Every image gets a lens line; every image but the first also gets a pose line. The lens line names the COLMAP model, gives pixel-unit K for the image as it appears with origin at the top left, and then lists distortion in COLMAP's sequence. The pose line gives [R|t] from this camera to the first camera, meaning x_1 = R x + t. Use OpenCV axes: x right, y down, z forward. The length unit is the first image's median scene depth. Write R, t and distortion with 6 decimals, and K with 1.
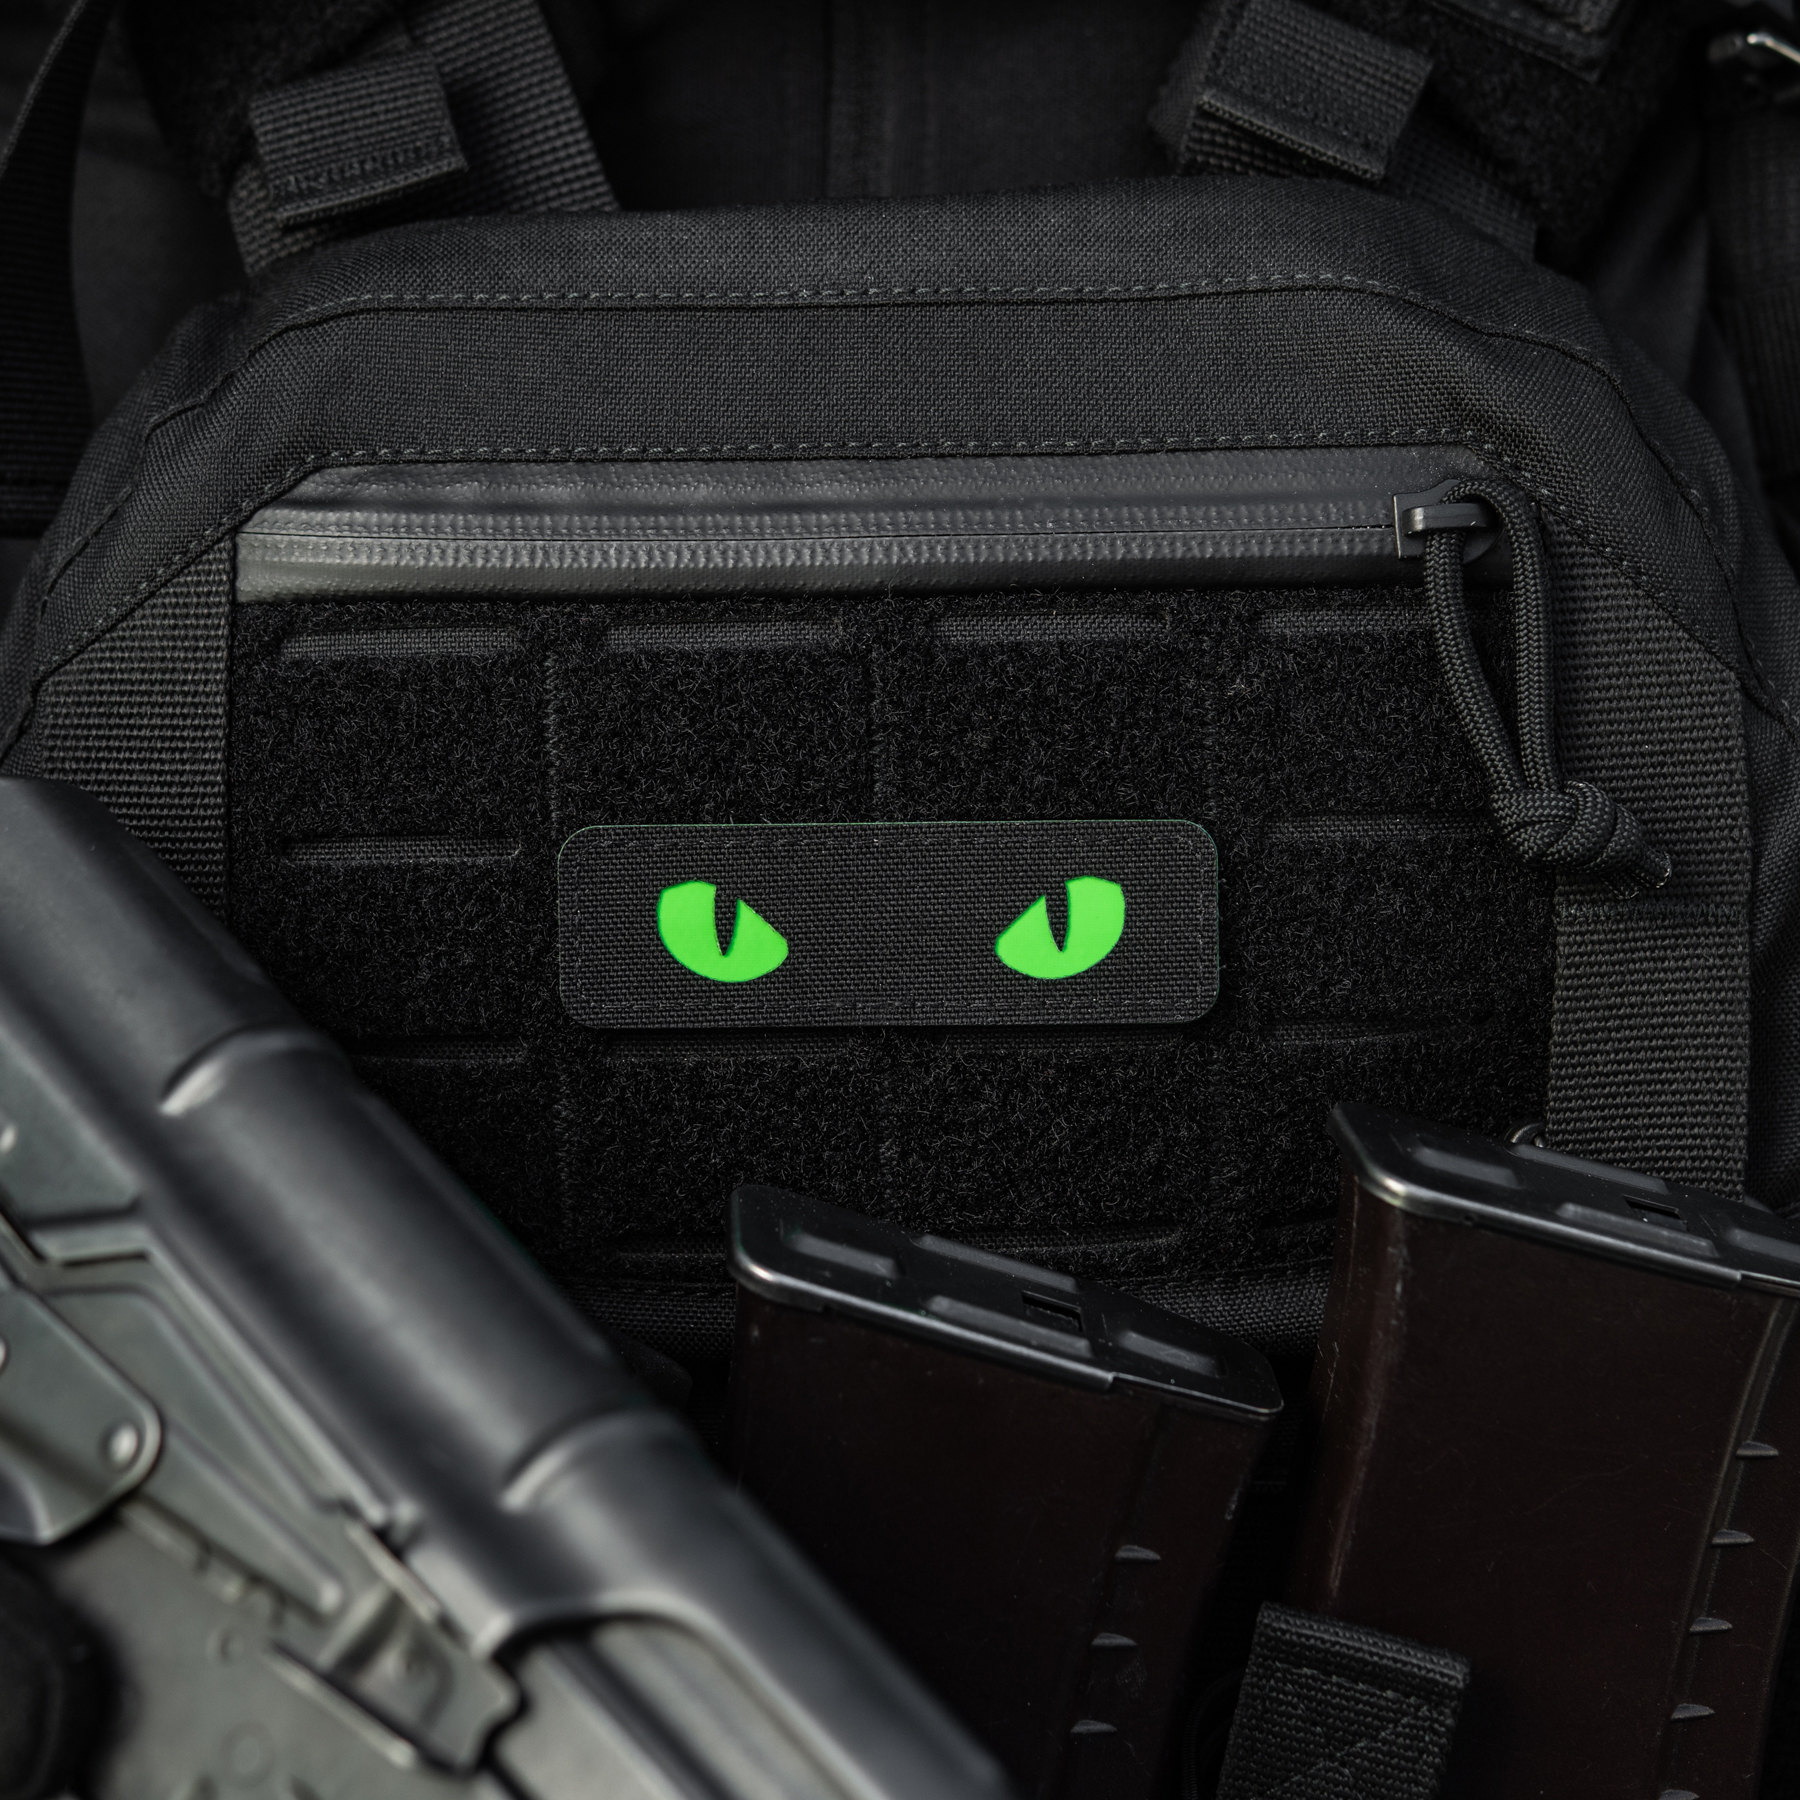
lens RADIAL K [[4985.9, 0, 730.2], [0, 4985.9, 899.6], [0, 0, 1]] dist [0.004967, -0.193470]
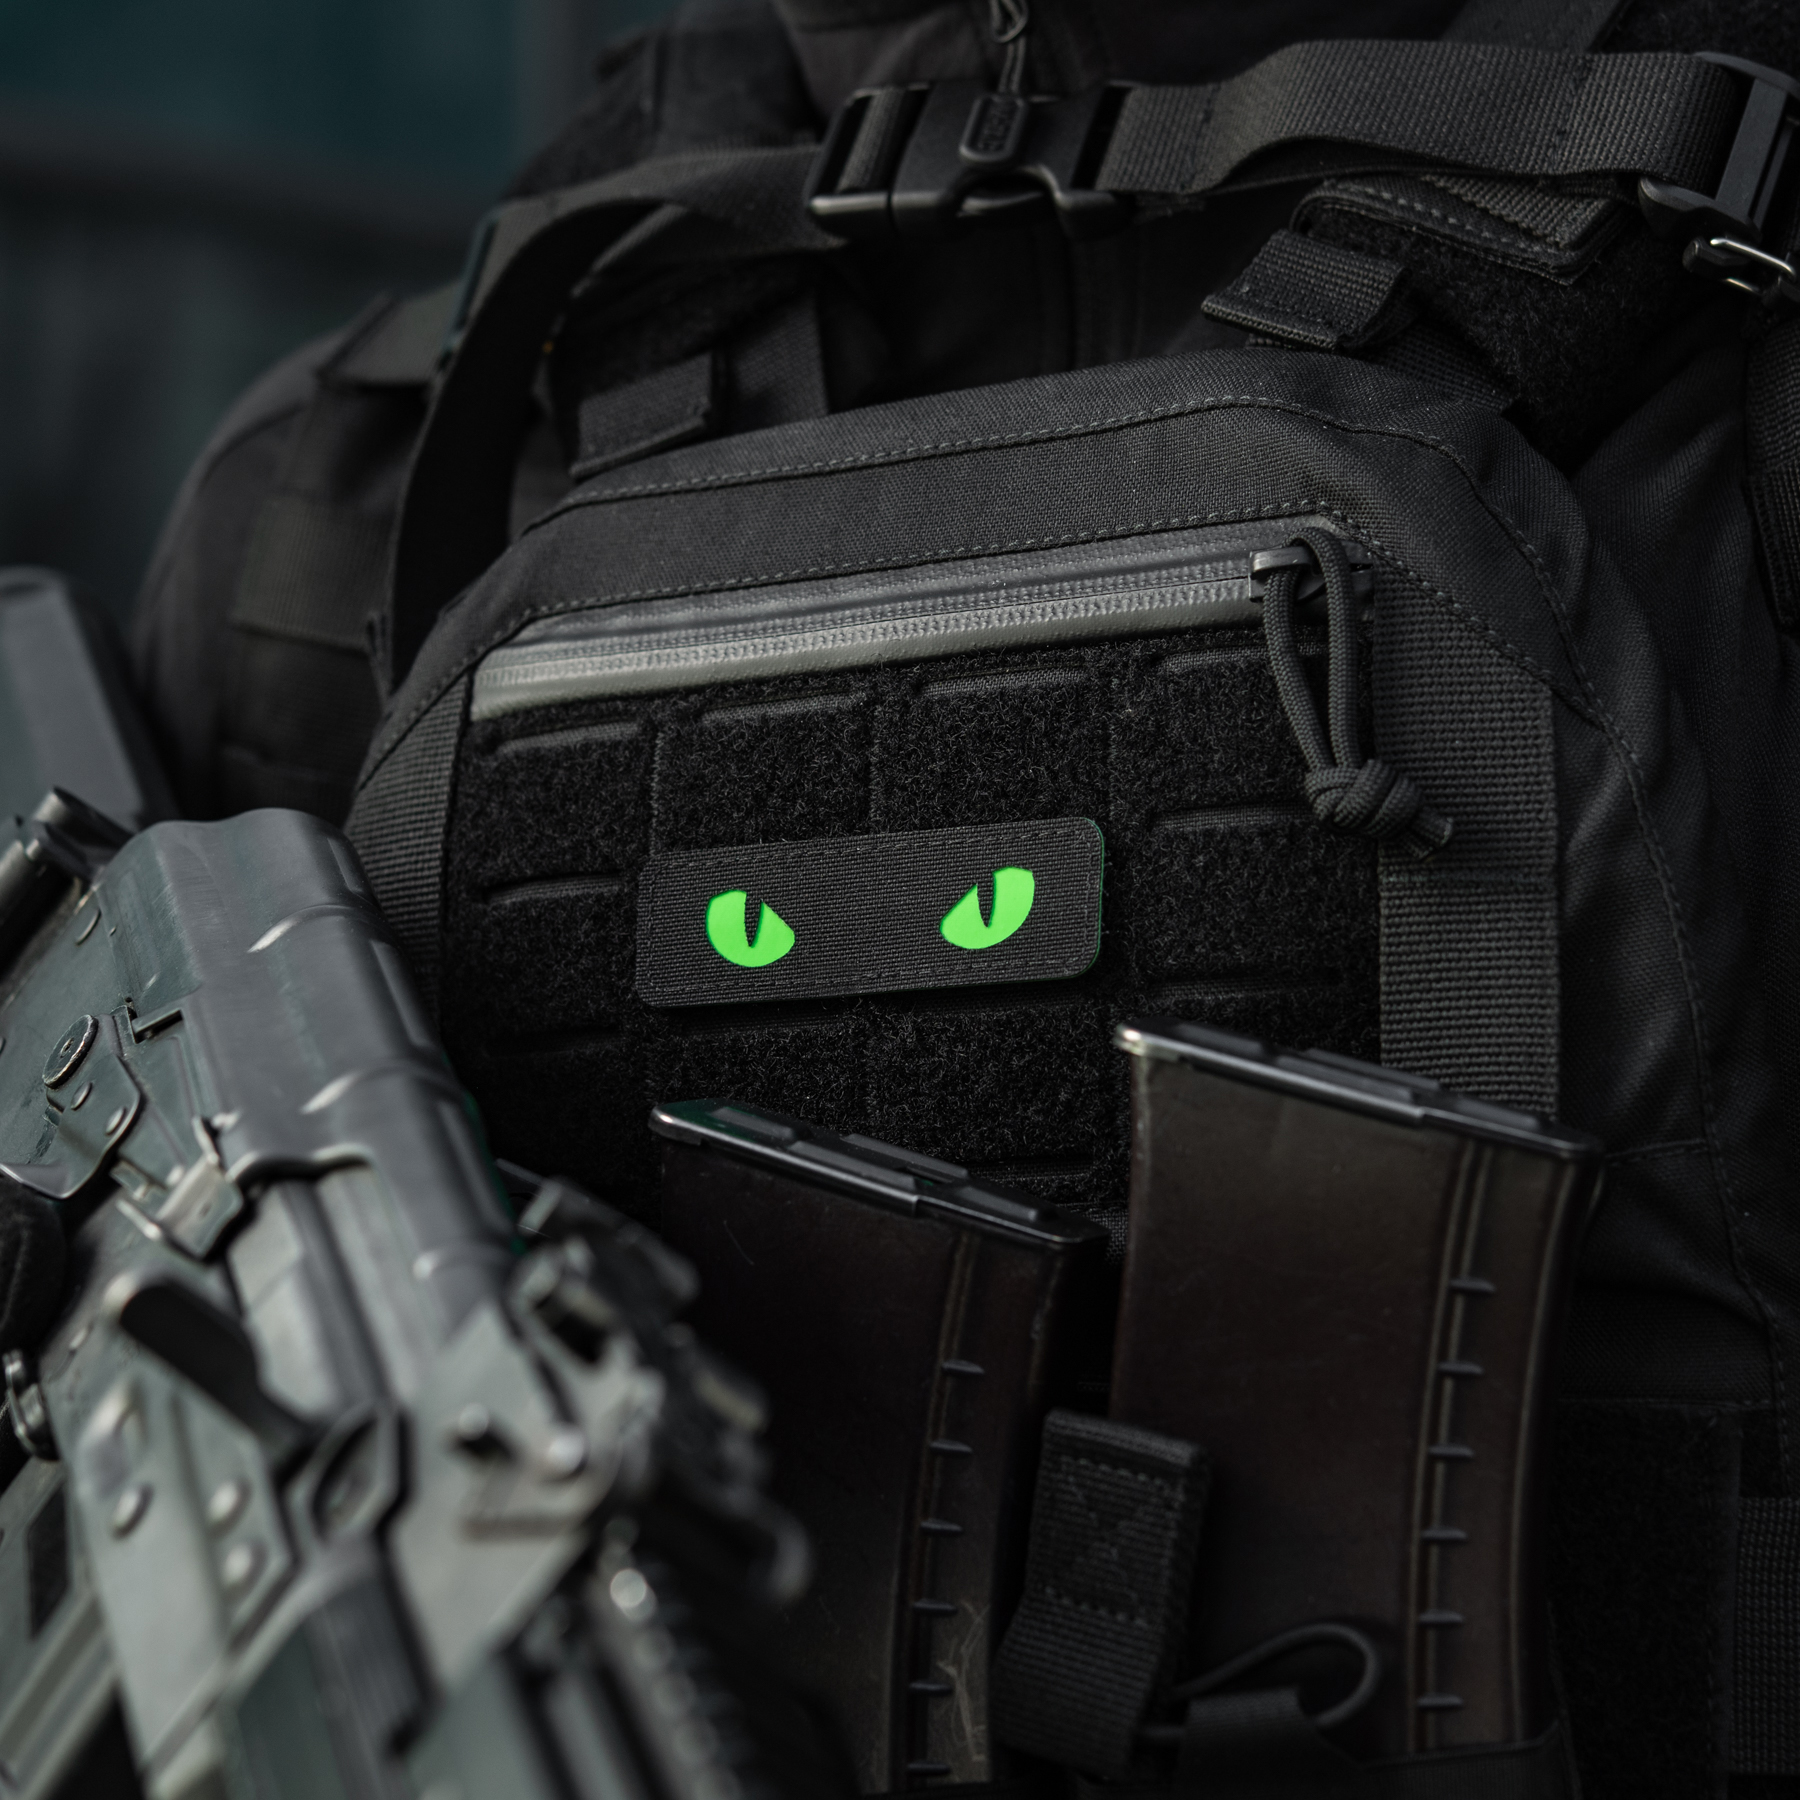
lens RADIAL K [[4985.9, 0, 730.2], [0, 4985.9, 899.6], [0, 0, 1]] dist [0.004967, -0.193470]
pose [[0.884652, -0.052921, -0.463239, 0.578978], [-0.072567, 0.965802, -0.248917, 0.313905], [0.460570, 0.253821, 0.850559, -0.081782]]
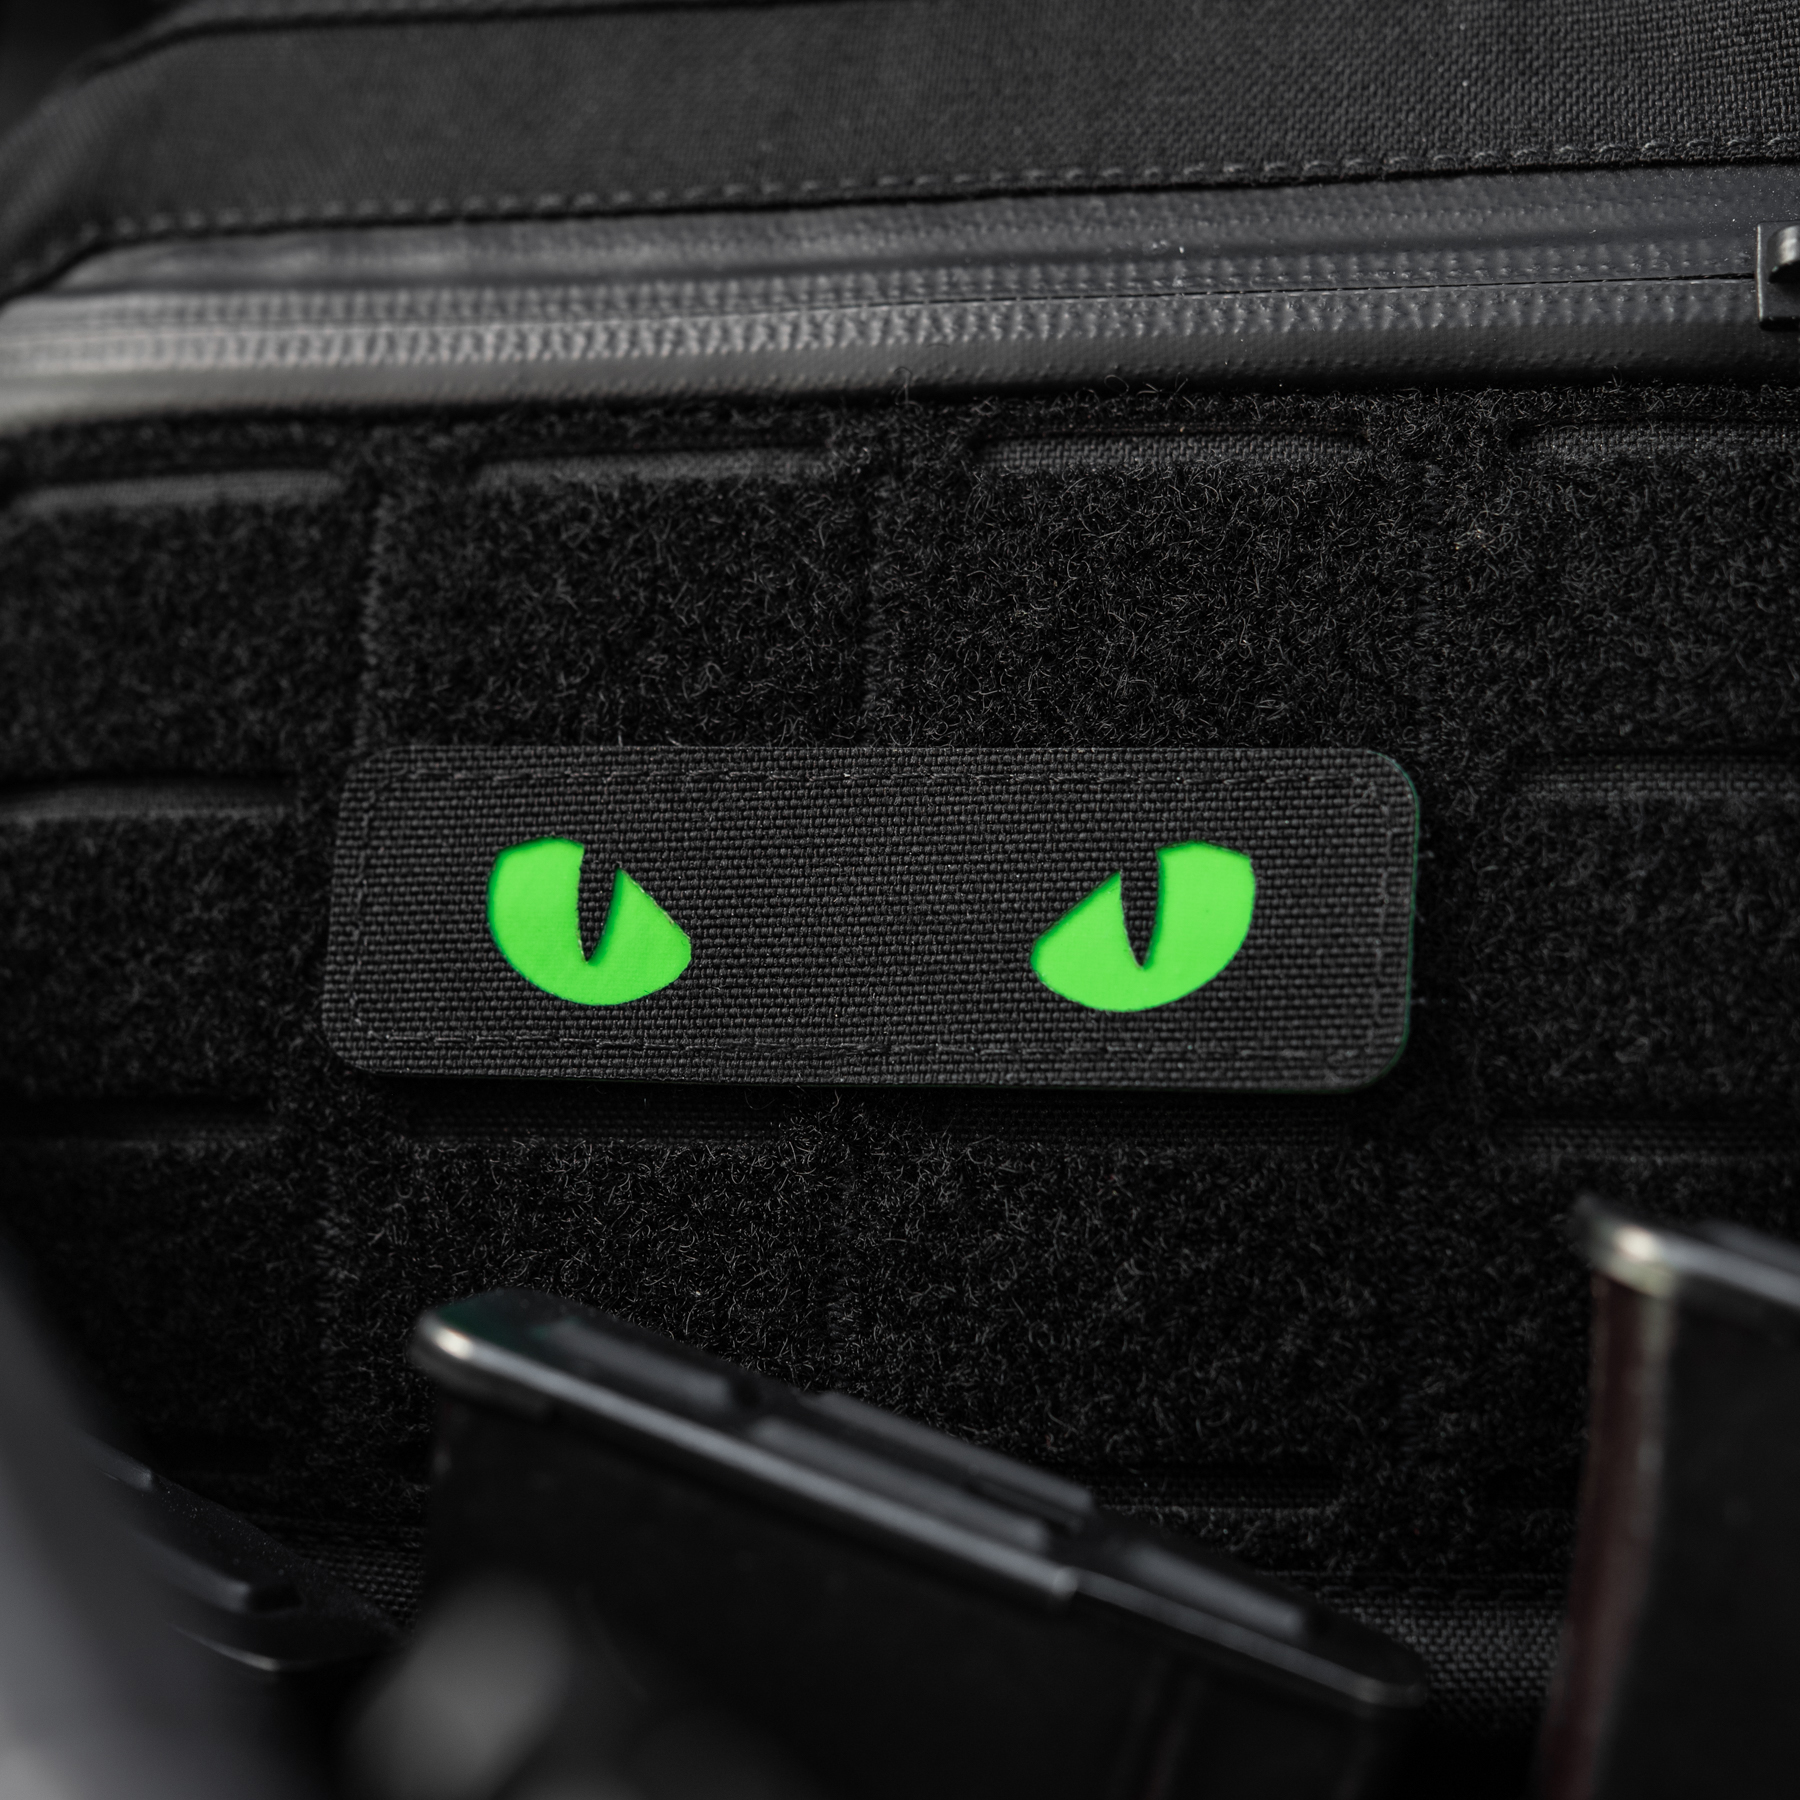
lens RADIAL K [[4985.9, 0, 730.2], [0, 4985.9, 899.6], [0, 0, 1]] dist [0.004967, -0.193470]
pose [[0.966057, 0.029184, -0.256674, 0.167361], [-0.096441, 0.962505, -0.253541, 0.153055], [0.239651, 0.269689, 0.932650, 0.444129]]
